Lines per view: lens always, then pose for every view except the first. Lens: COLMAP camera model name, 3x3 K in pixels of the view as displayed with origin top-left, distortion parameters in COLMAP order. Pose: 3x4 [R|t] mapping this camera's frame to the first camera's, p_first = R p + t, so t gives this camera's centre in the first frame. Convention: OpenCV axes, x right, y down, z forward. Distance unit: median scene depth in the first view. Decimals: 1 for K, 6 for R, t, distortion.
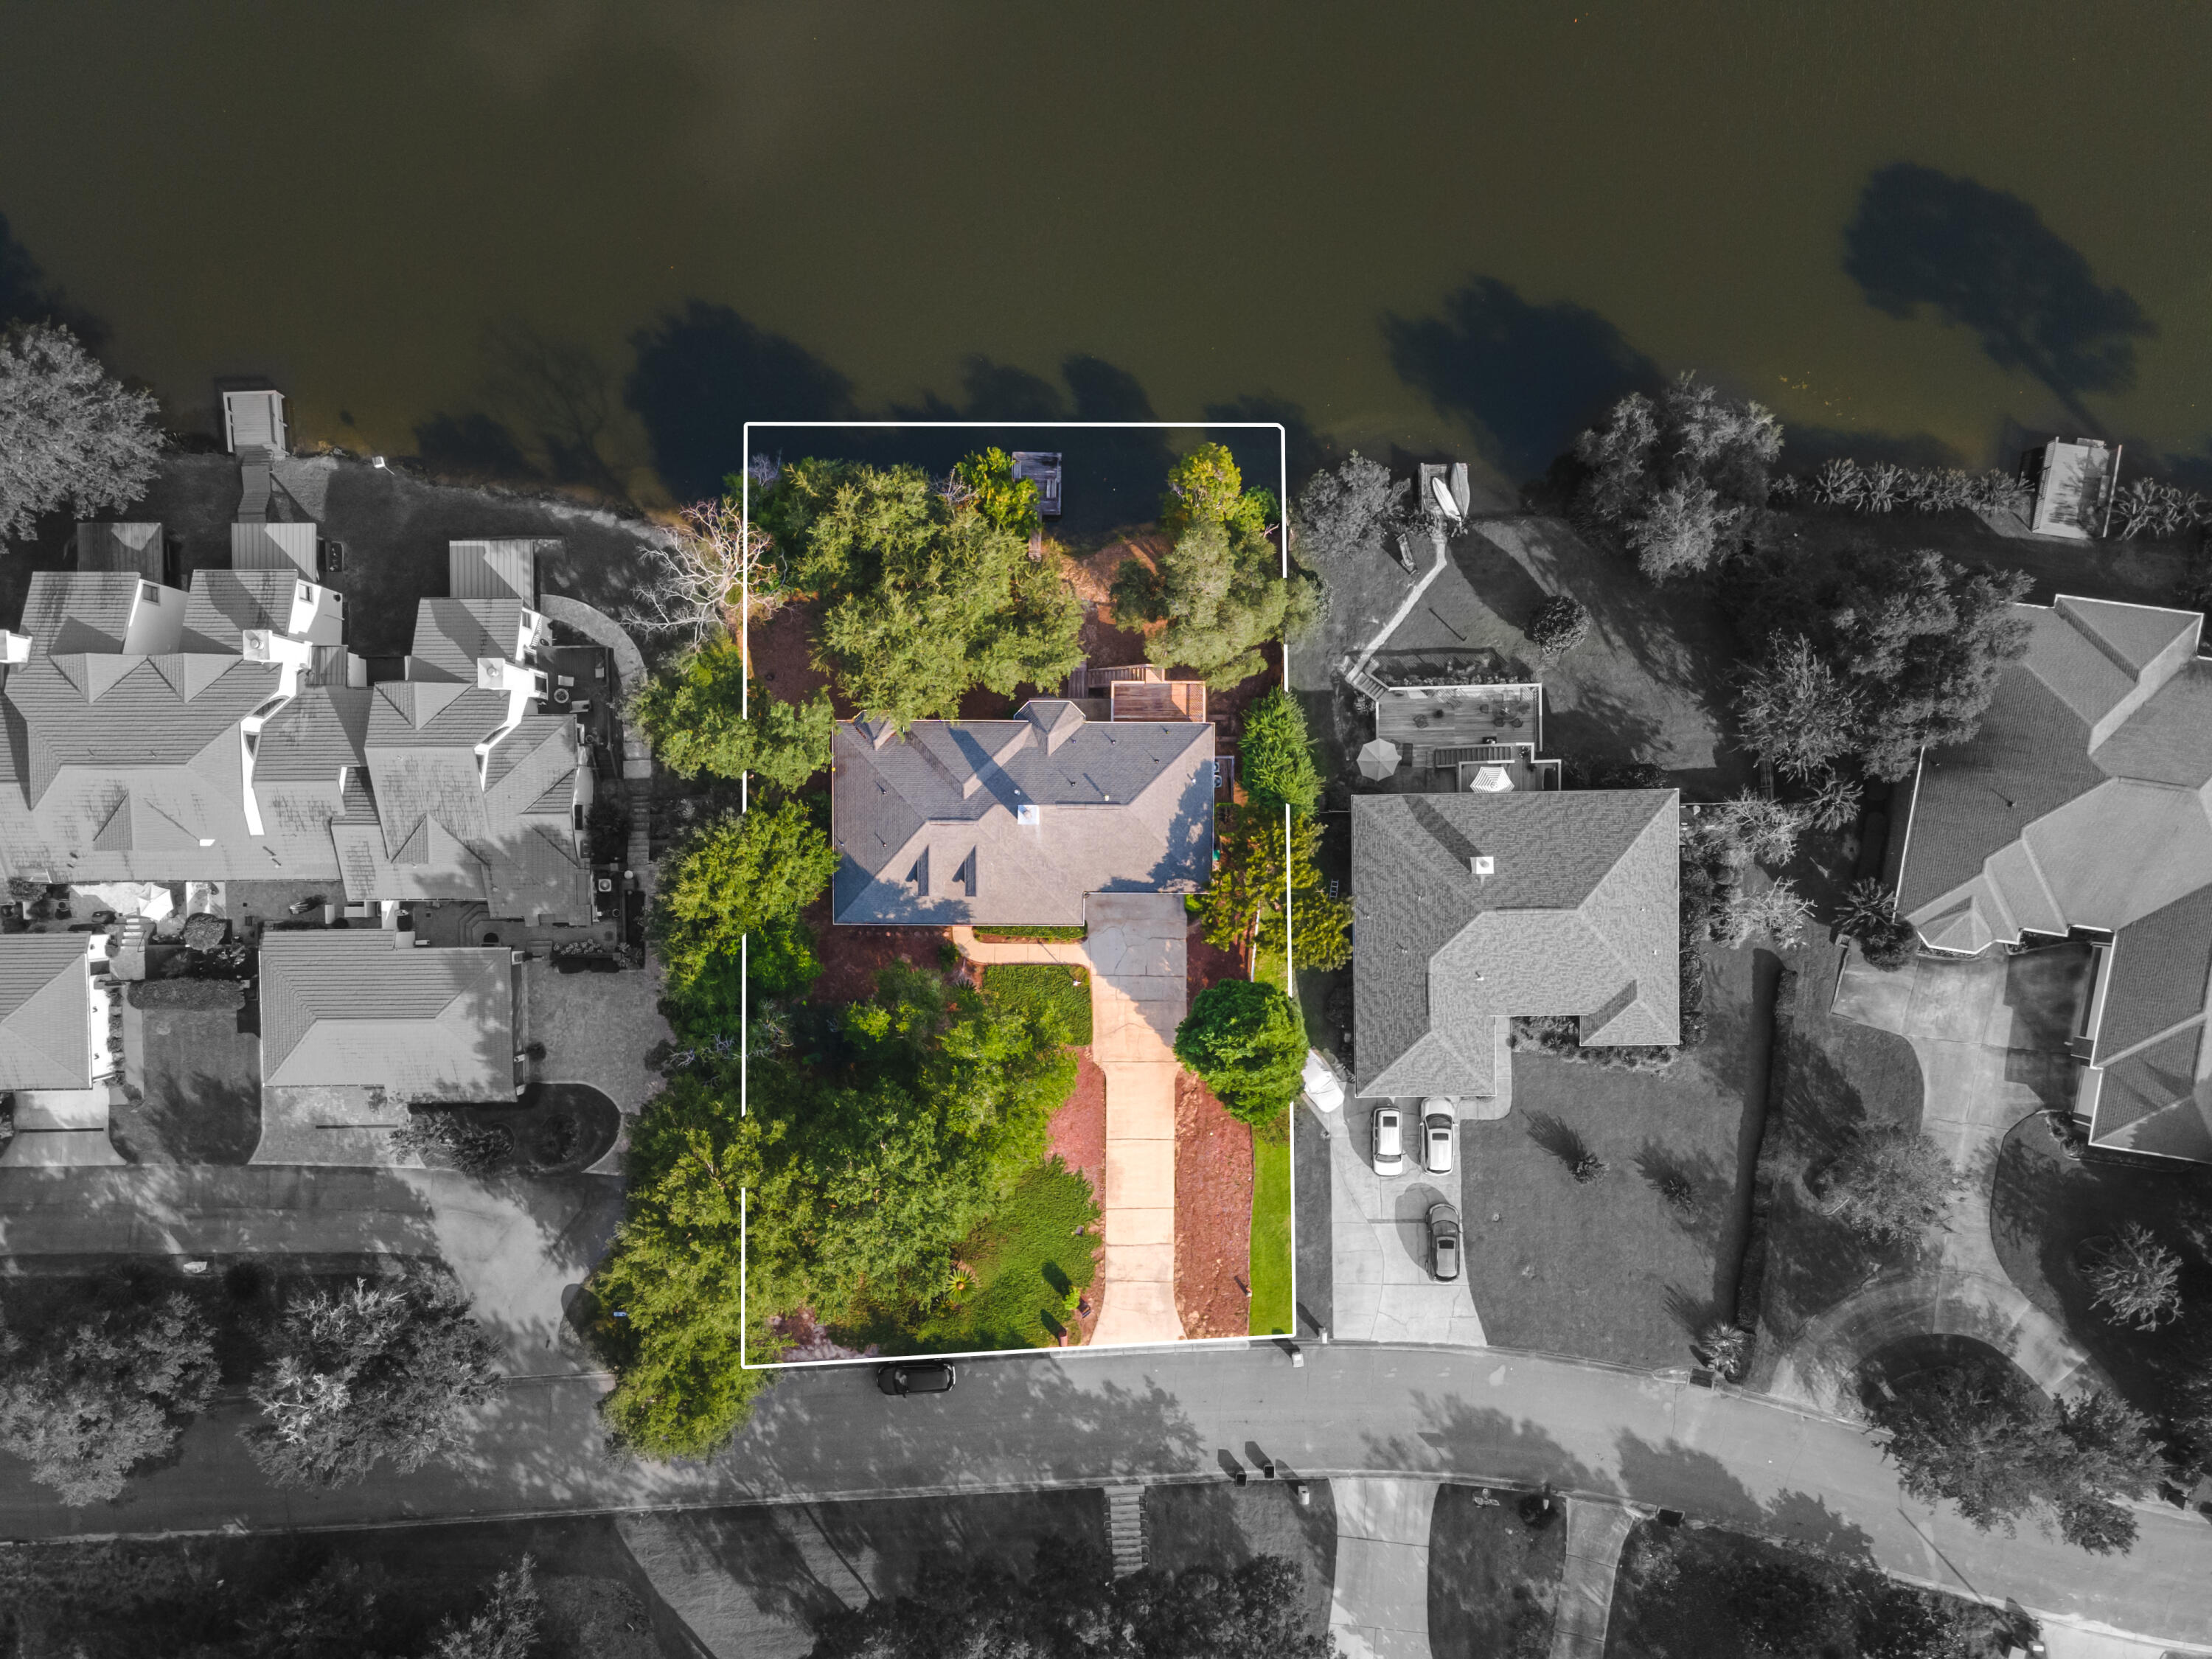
lens RADIAL K [[1554.4, 0, 1099.1], [0, 1554.4, 842.2], [0, 0, 1]] dist [0.064852, 0.004314]
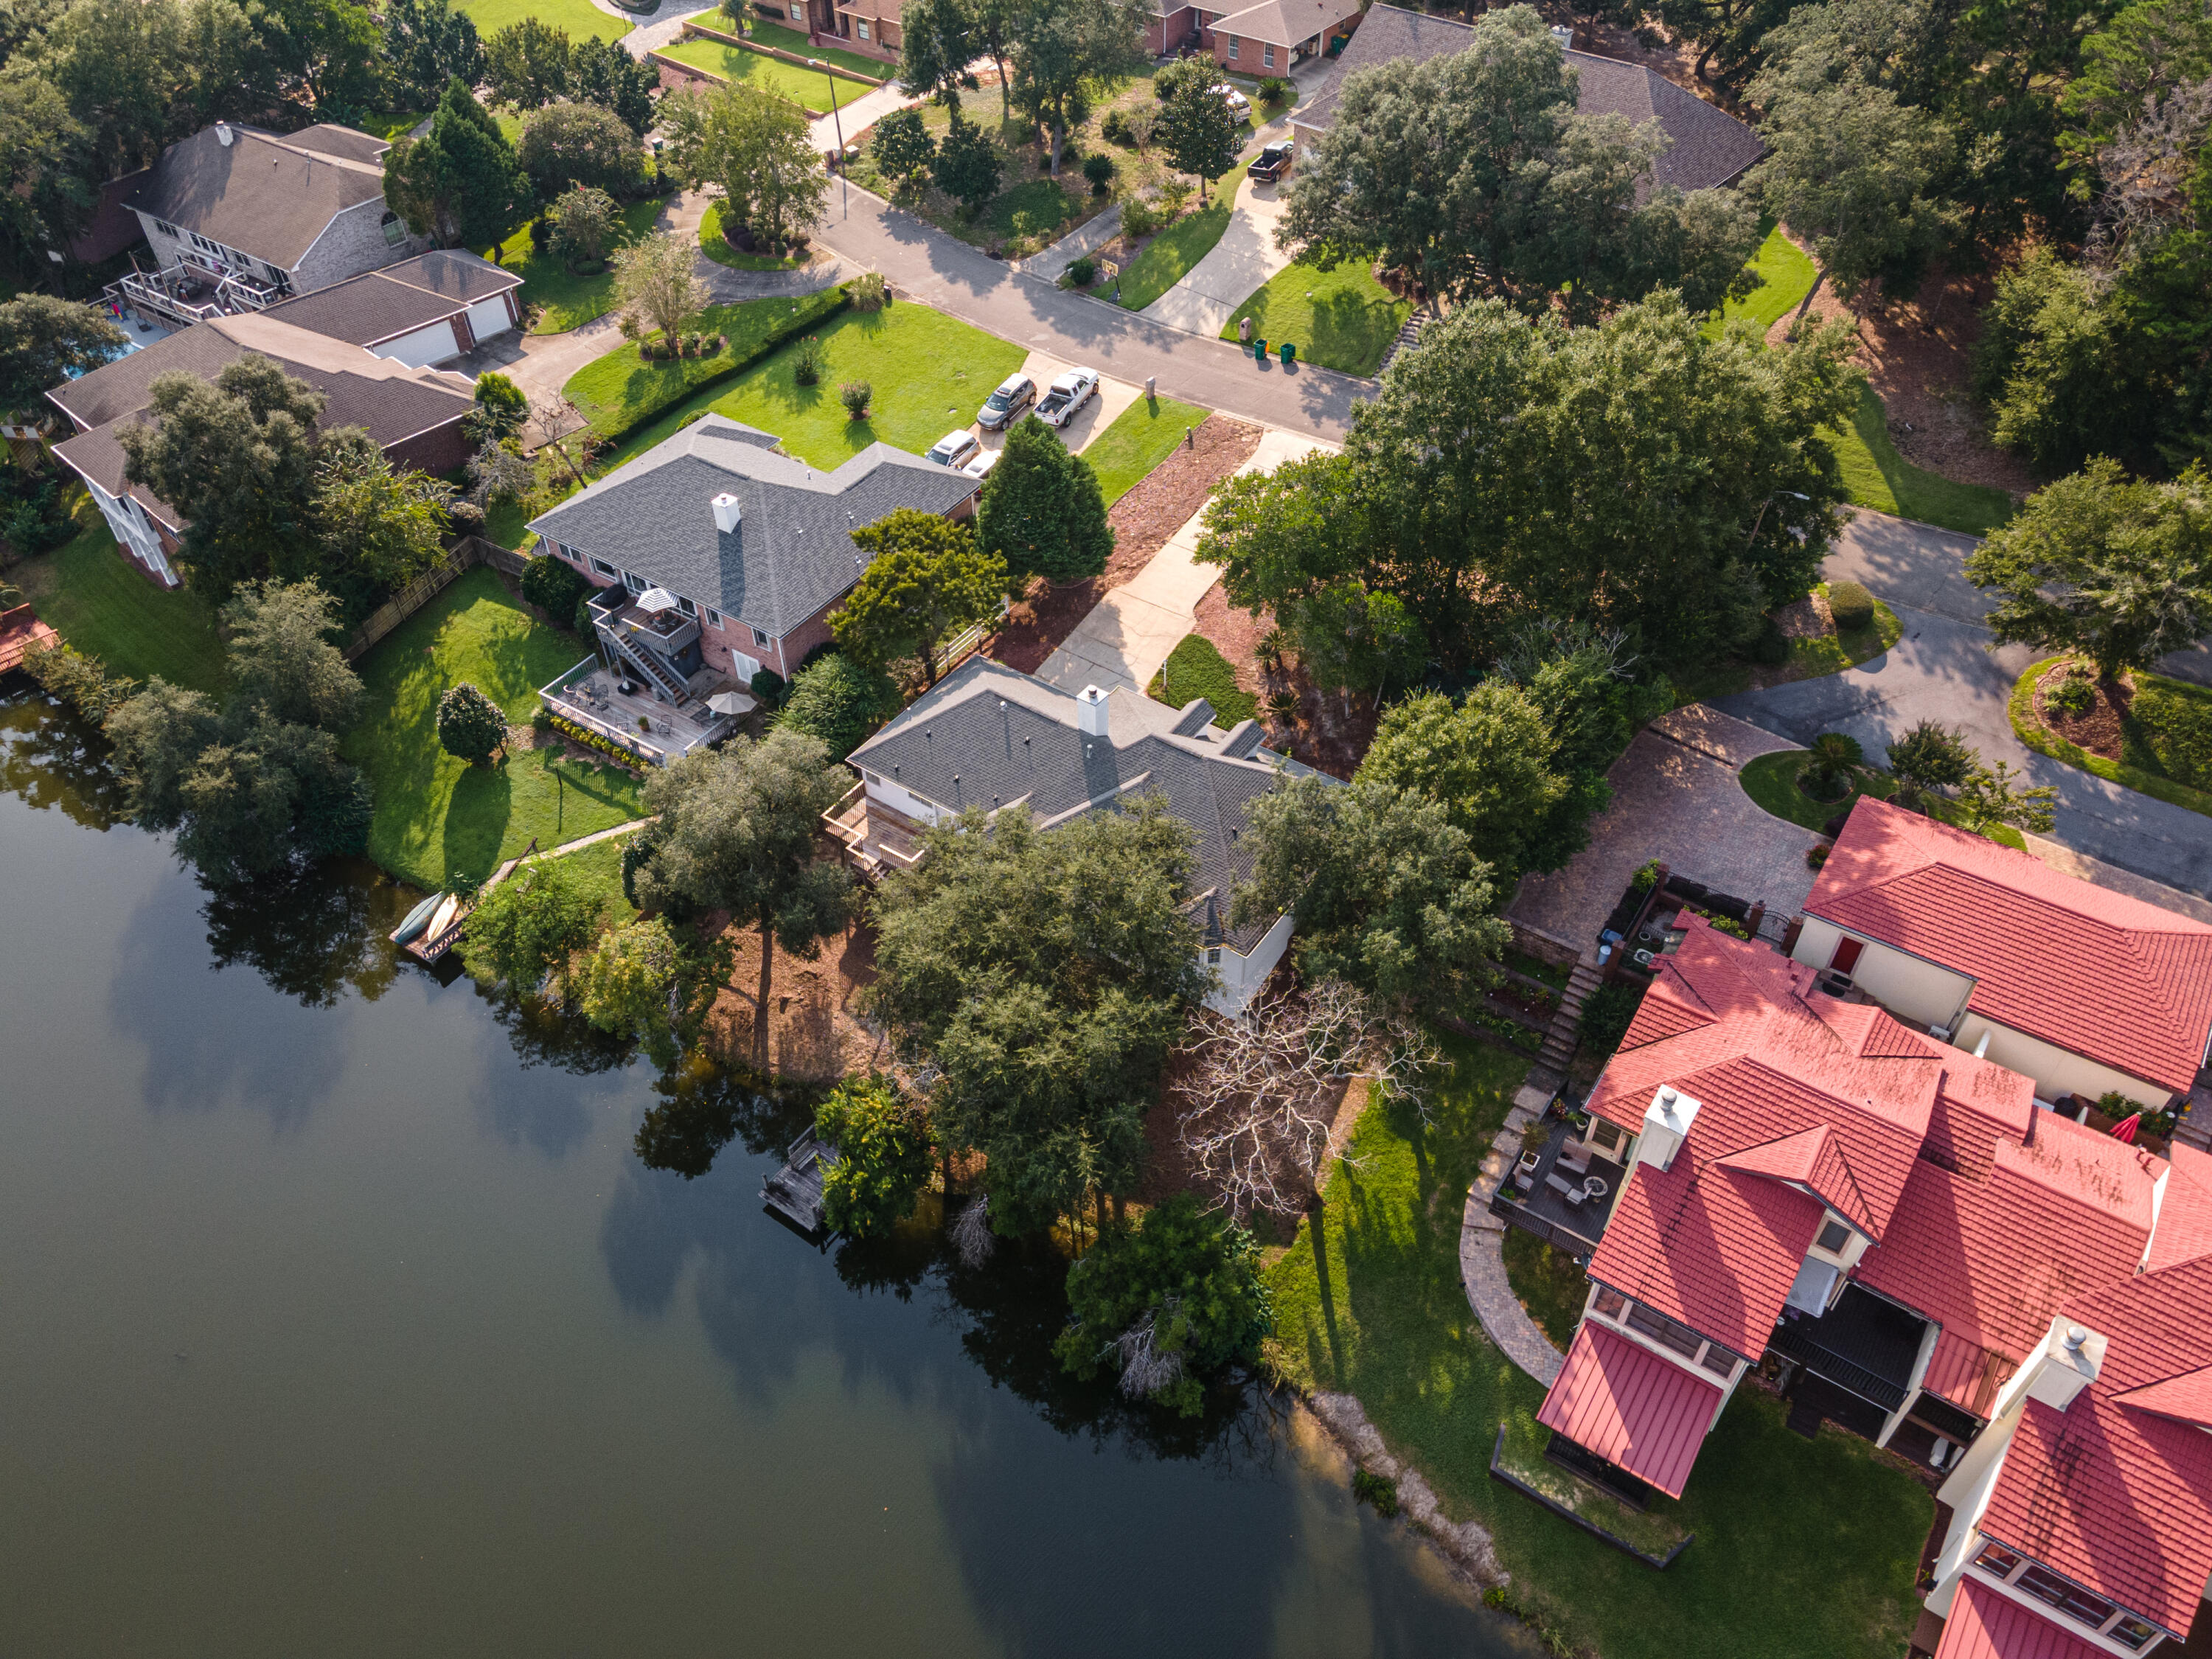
lens RADIAL K [[1554.4, 0, 1084.3], [0, 1554.4, 832.8], [0, 0, 1]] dist [0.064852, 0.004314]
pose [[-0.817418, -0.404250, 0.410379, -0.367973], [0.574886, -0.617662, 0.536656, -0.453238], [0.036532, 0.674593, 0.737285, 0.418414]]
